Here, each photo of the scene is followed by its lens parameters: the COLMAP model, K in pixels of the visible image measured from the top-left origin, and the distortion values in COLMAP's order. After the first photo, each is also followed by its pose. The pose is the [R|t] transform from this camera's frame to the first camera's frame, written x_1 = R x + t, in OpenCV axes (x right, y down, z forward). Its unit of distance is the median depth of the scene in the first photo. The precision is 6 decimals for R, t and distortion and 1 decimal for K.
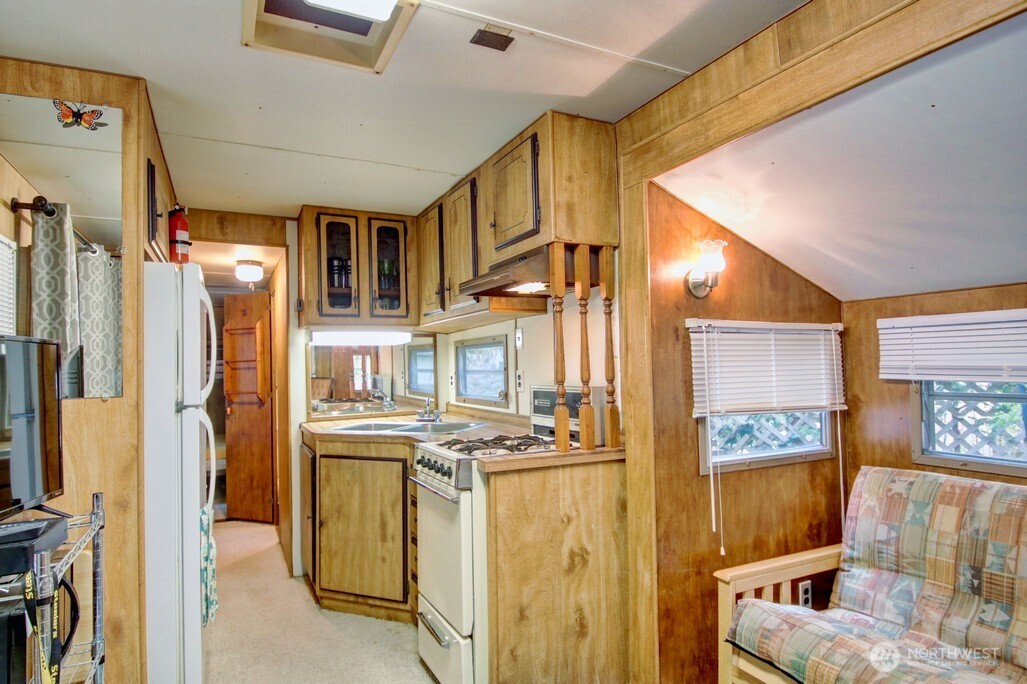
lens RADIAL K [[575.1, 0, 511.9], [0, 575.1, 343.5], [0, 0, 1]] dist [-0.009732, -0.009099]
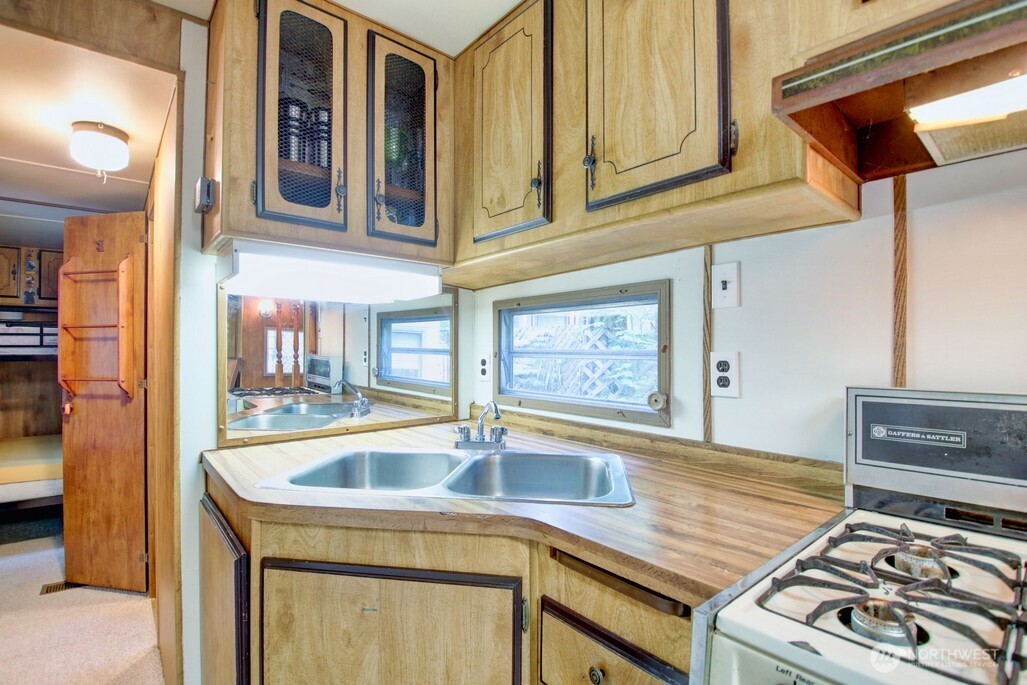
lens RADIAL K [[482.8, 0, 509.8], [0, 482.8, 345.9], [0, 0, 1]] dist [-0.014907, -0.007690]
pose [[0.973232, 0.028860, 0.228004, -0.196161], [-0.034690, 0.999165, 0.021603, 0.030957], [-0.227190, -0.028934, 0.973420, 0.513459]]
